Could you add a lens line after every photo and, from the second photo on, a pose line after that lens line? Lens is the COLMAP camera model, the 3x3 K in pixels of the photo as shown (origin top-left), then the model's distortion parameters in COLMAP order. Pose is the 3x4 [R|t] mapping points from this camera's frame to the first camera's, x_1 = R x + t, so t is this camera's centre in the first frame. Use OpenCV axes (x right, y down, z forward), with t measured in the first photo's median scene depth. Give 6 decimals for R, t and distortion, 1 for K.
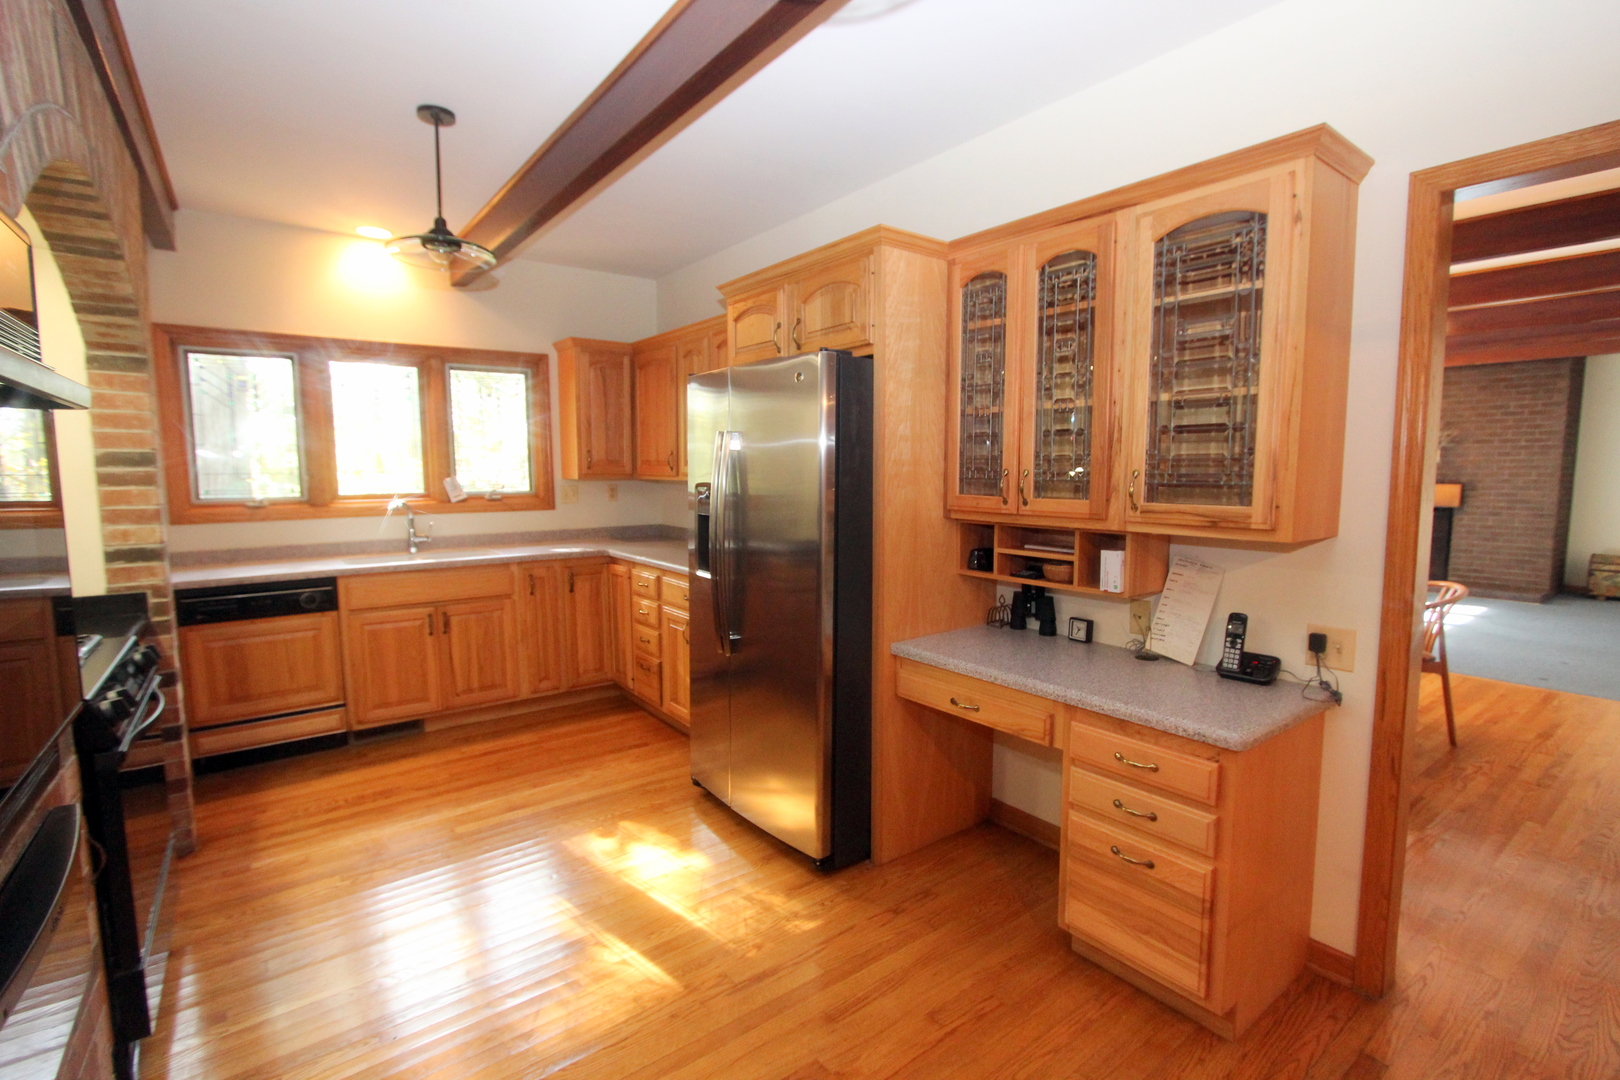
lens RADIAL K [[744.6, 0, 817.0], [0, 744.6, 544.6], [0, 0, 1]] dist [-0.019368, 0.000738]
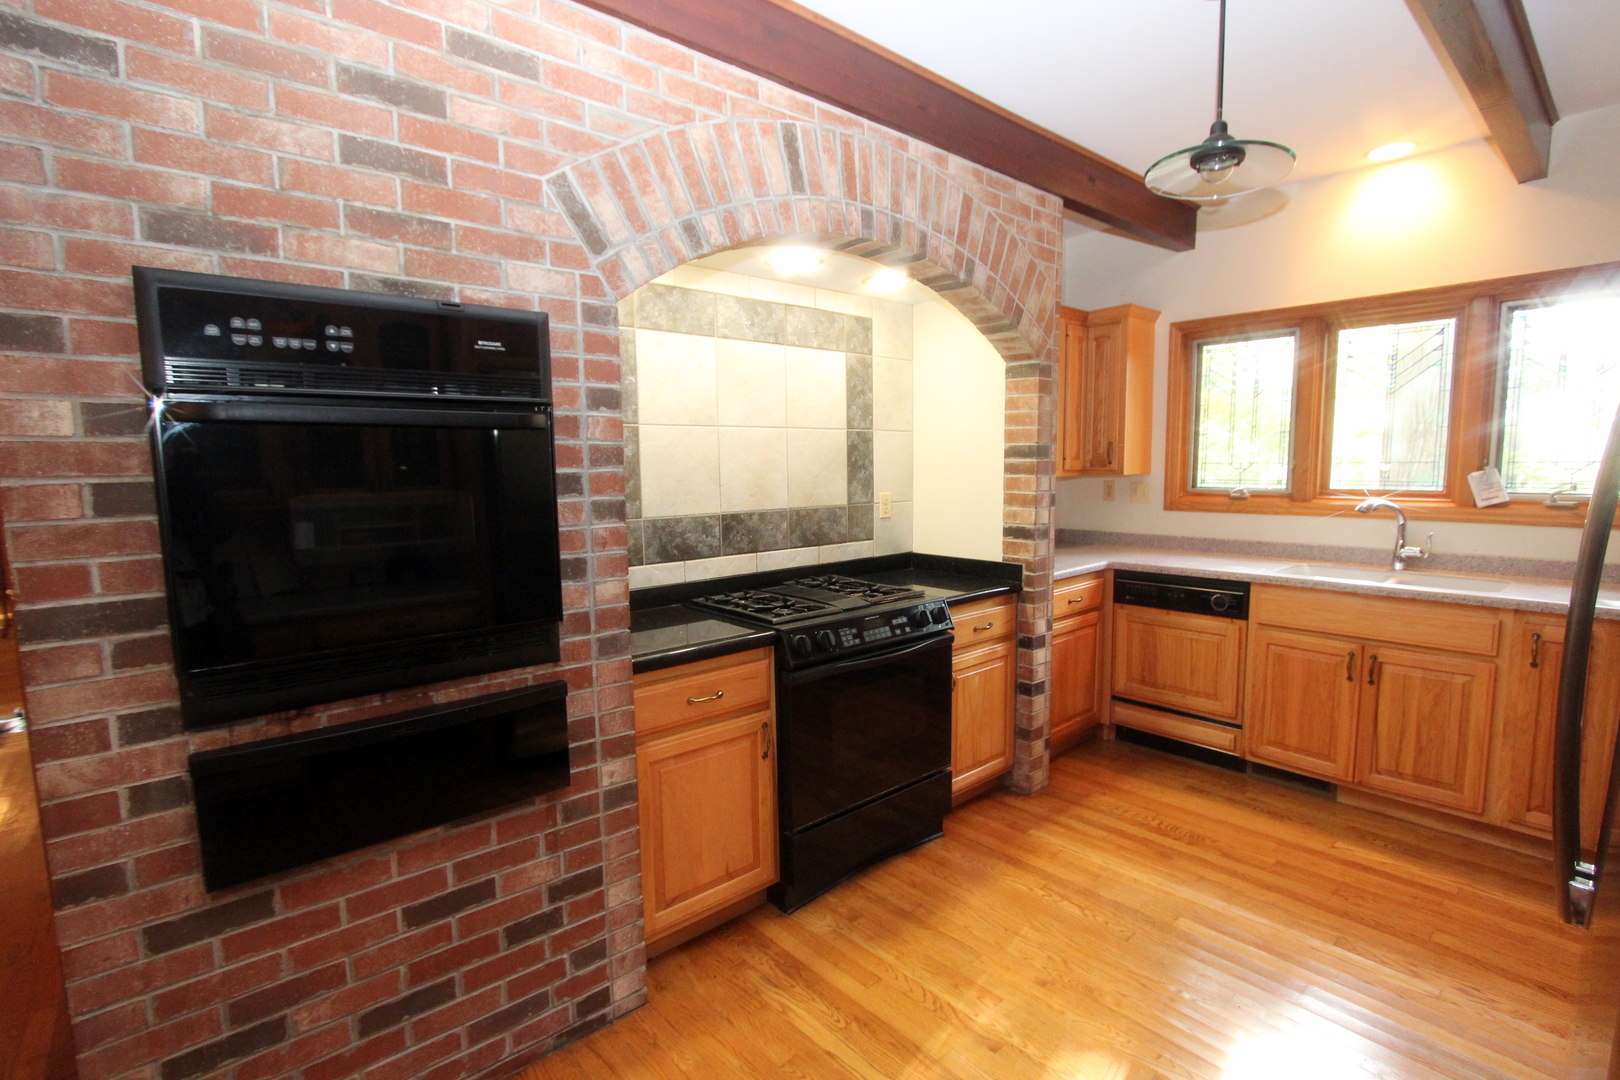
lens RADIAL K [[744.6, 0, 838.4], [0, 744.6, 542.0], [0, 0, 1]] dist [-0.019368, 0.000738]
pose [[0.088309, 0.110055, -0.989995, 0.159698], [-0.093739, 0.990385, 0.101737, -0.044358], [0.991673, 0.083816, 0.097776, 0.400841]]
